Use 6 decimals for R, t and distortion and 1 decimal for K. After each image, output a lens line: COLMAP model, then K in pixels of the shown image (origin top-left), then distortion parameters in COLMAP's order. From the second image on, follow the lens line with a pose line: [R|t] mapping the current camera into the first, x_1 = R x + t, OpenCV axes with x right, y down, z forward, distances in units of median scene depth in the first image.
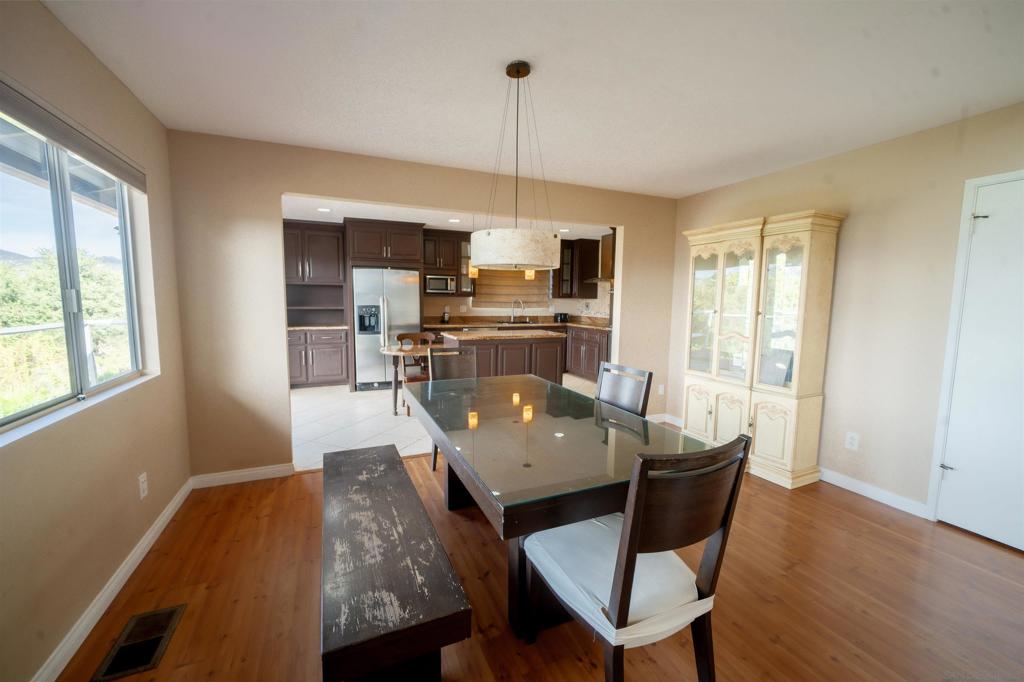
lens RADIAL K [[407.8, 0, 514.3], [0, 407.8, 340.8], [0, 0, 1]] dist [-0.006123, 0.001715]
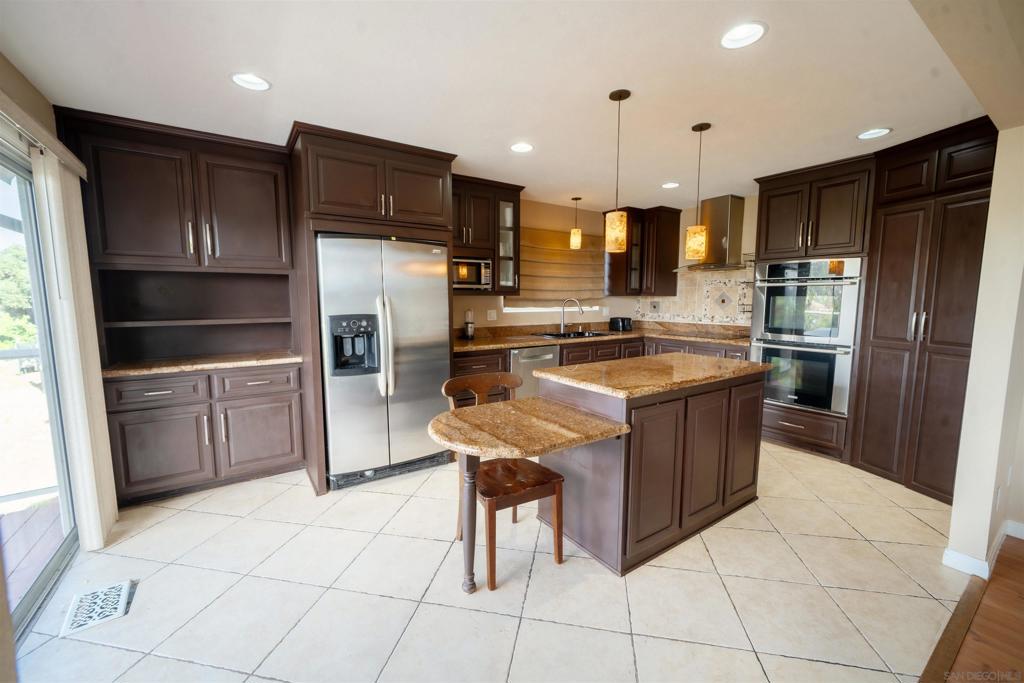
lens RADIAL K [[407.8, 0, 511.1], [0, 407.8, 341.2], [0, 0, 1]] dist [-0.006123, 0.001715]
pose [[0.983368, -0.031670, 0.178843, -0.240590], [0.030723, 0.999495, 0.008063, -0.049925], [-0.179008, -0.002435, 0.983845, 0.454752]]
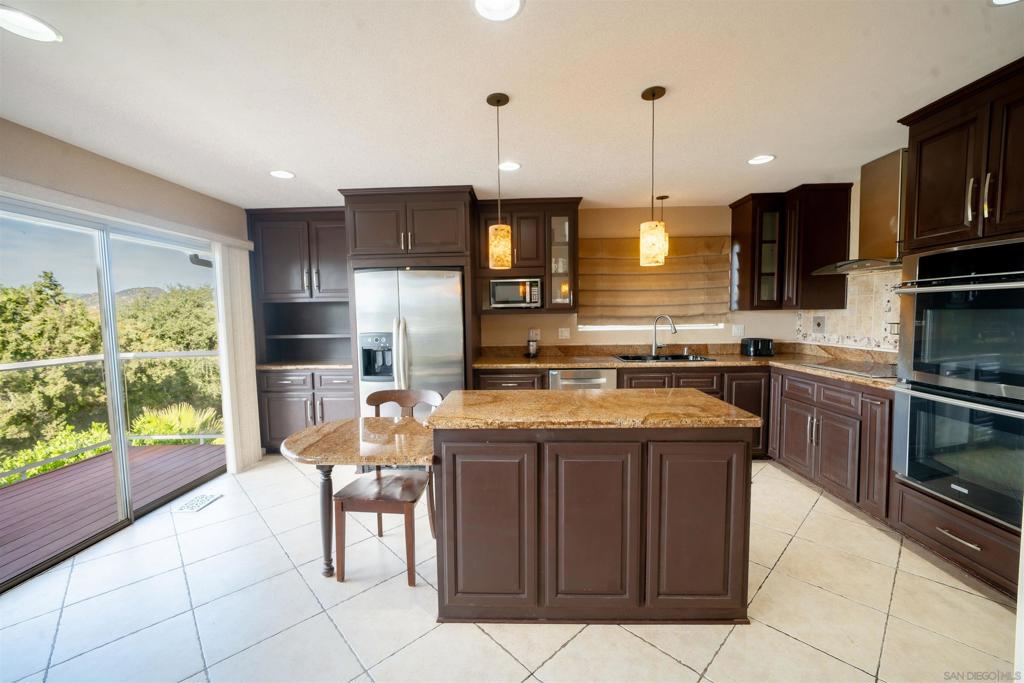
lens RADIAL K [[407.8, 0, 511.5], [0, 407.8, 342.0], [0, 0, 1]] dist [-0.006123, 0.001715]
pose [[0.900907, 0.002902, -0.434003, 0.073259], [-0.016802, 0.999461, -0.028195, -0.055347], [0.433687, 0.032693, 0.900470, 0.504754]]
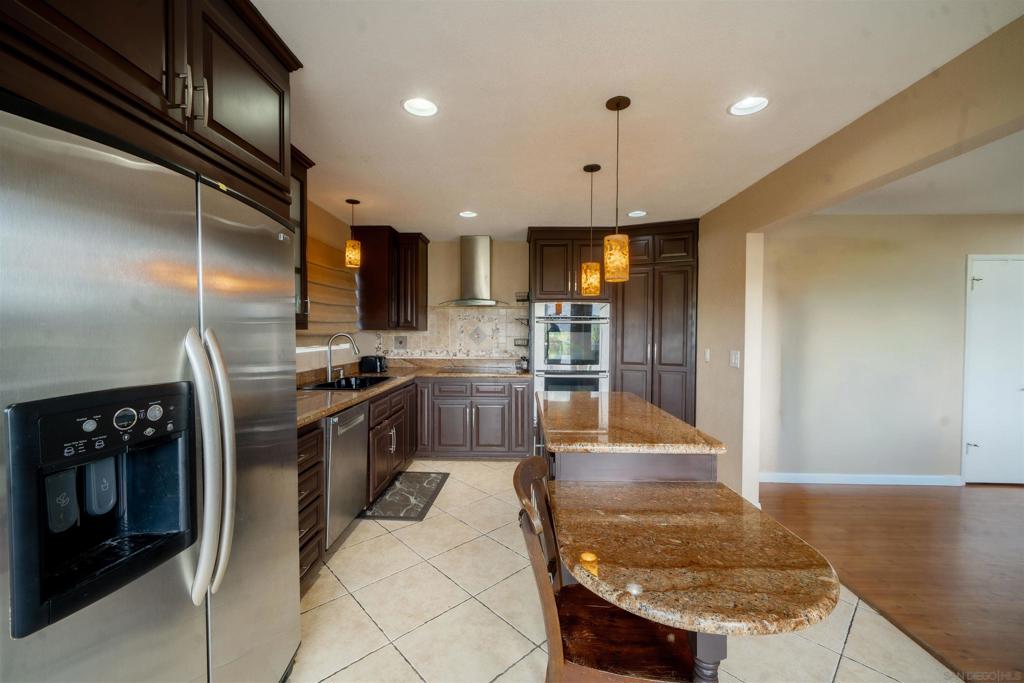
lens RADIAL K [[407.8, 0, 509.1], [0, 407.8, 340.7], [0, 0, 1]] dist [-0.006123, 0.001715]
pose [[0.429325, -0.029823, 0.902658, -0.395509], [0.092014, 0.995698, -0.010867, -0.083208], [-0.898451, 0.087723, 0.430222, 0.742422]]
